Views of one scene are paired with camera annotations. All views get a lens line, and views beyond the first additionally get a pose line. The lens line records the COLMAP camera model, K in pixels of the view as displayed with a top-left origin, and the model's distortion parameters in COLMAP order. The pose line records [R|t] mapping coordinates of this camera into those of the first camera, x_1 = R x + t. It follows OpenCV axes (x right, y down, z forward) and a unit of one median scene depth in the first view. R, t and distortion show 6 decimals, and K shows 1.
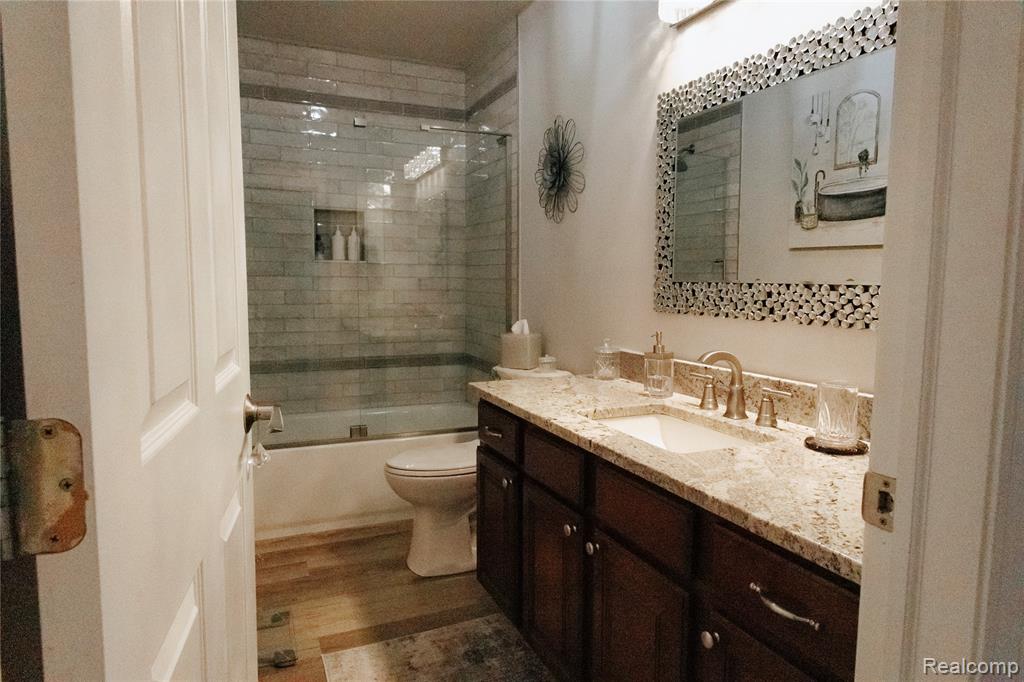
lens RADIAL K [[620.4, 0, 512.9], [0, 620.4, 342.8], [0, 0, 1]] dist [0.012229, -0.011230]
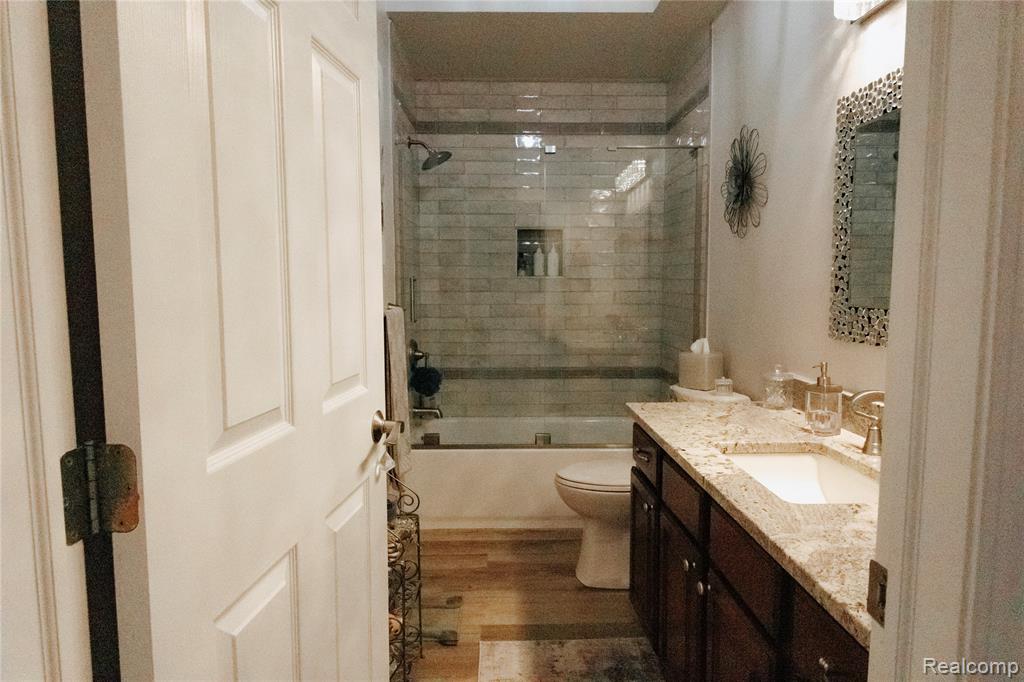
lens RADIAL K [[620.4, 0, 512.9], [0, 620.4, 341.6], [0, 0, 1]] dist [0.012229, -0.011230]
pose [[0.928008, 0.027587, -0.371537, 0.132058], [-0.030361, 0.999538, -0.001615, -0.028926], [0.371321, 0.012779, 0.928417, -0.011113]]
